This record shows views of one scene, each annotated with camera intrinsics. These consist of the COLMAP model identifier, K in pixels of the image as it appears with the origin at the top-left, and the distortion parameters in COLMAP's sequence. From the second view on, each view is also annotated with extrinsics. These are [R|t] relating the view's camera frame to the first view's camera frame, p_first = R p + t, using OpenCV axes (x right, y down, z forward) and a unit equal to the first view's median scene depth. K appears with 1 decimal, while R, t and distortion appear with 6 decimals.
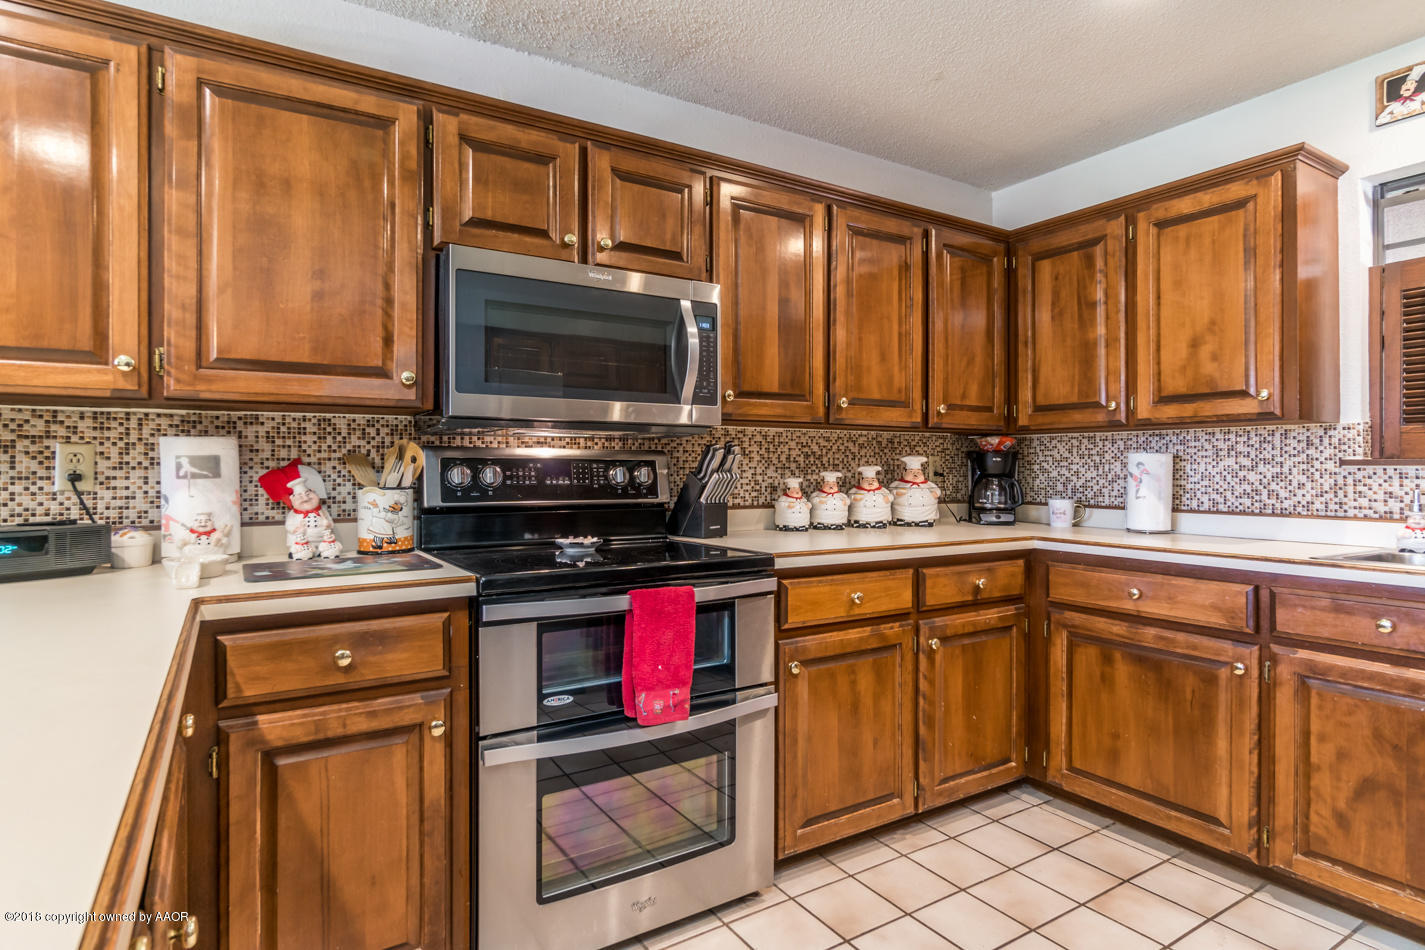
lens RADIAL K [[731.5, 0, 710.4], [0, 731.5, 457.4], [0, 0, 1]] dist [-0.003746, 0.001108]
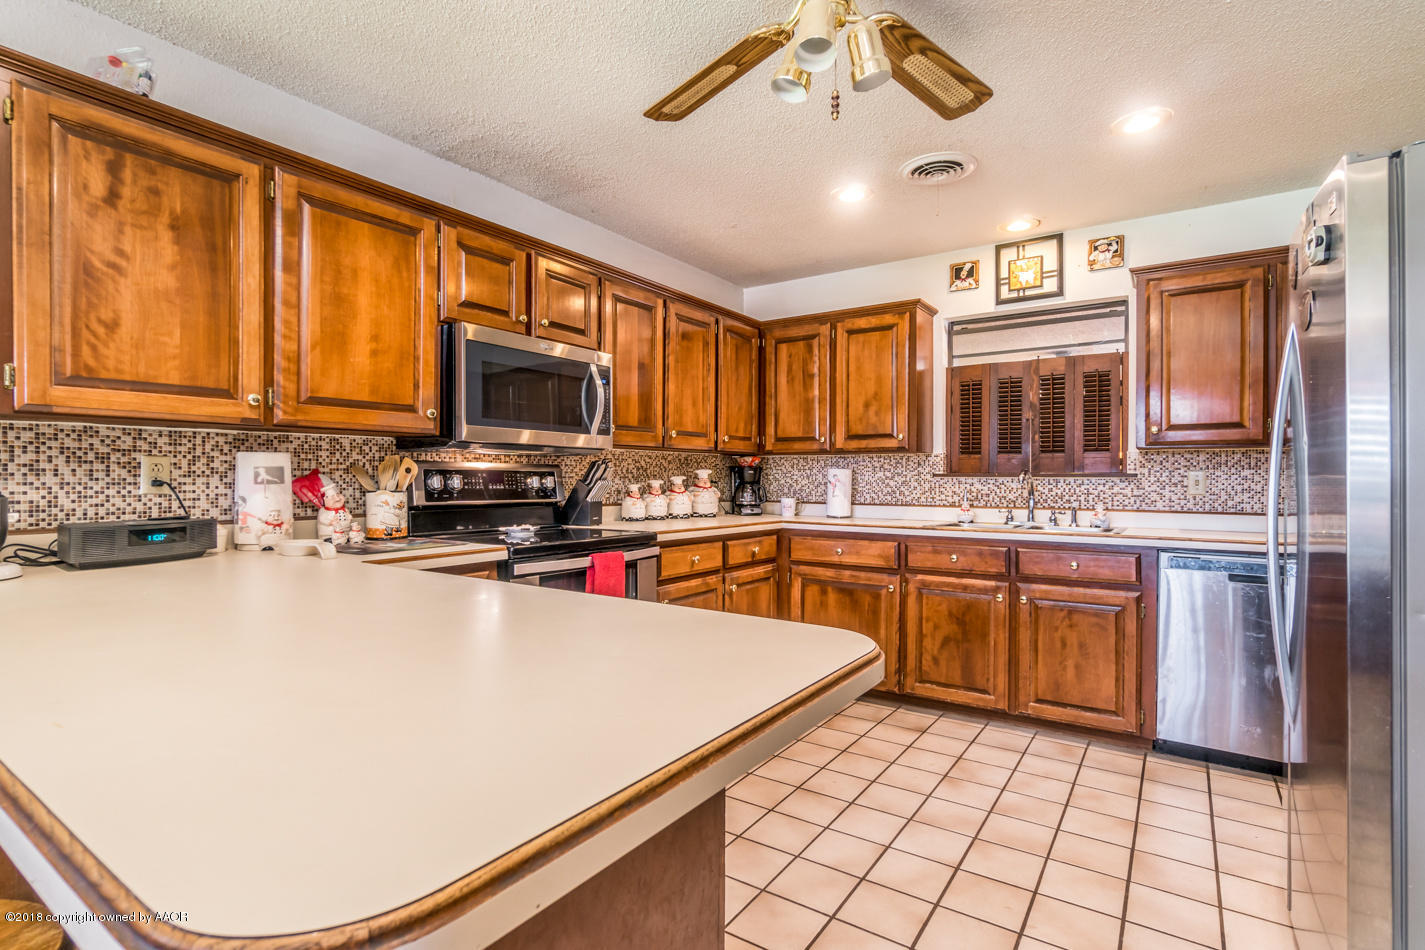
lens RADIAL K [[693.0, 0, 711.1], [0, 693.0, 470.2], [0, 0, 1]] dist [-0.001144, 0.000099]
pose [[0.910123, 0.007237, 0.414276, -0.410574], [-0.008747, 0.999960, 0.001748, -0.004312], [-0.414247, -0.005215, 0.910150, -0.393351]]
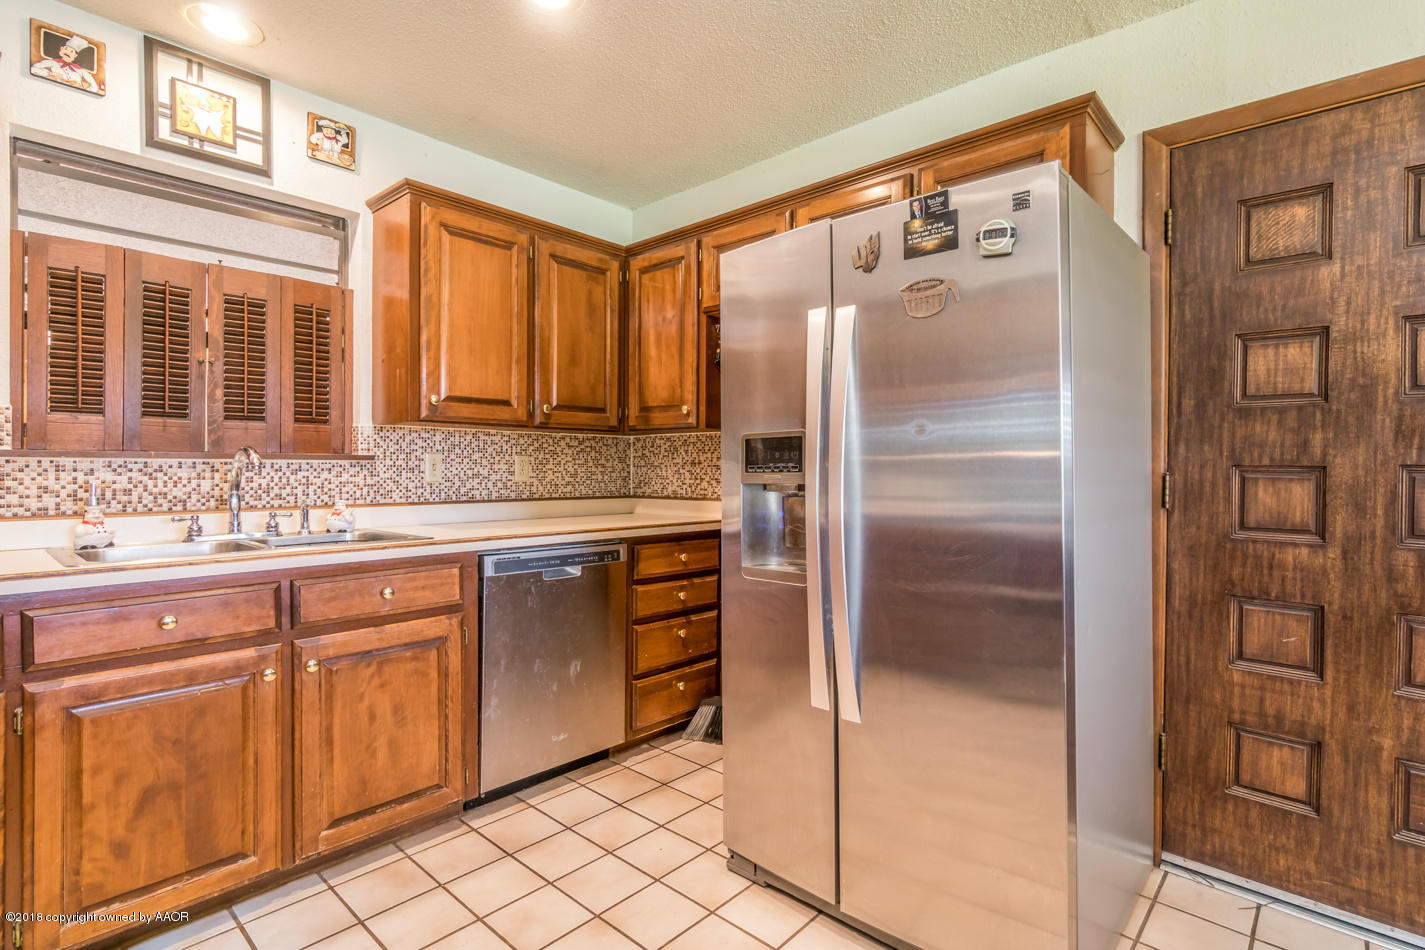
lens RADIAL K [[693.0, 0, 711.1], [0, 693.0, 470.2], [0, 0, 1]] dist [-0.001144, 0.000099]
pose [[-0.276815, -0.007457, 0.960894, -0.147384], [-0.019486, 0.999808, 0.002146, 0.010673], [-0.960726, -0.018130, -0.276907, 0.507928]]
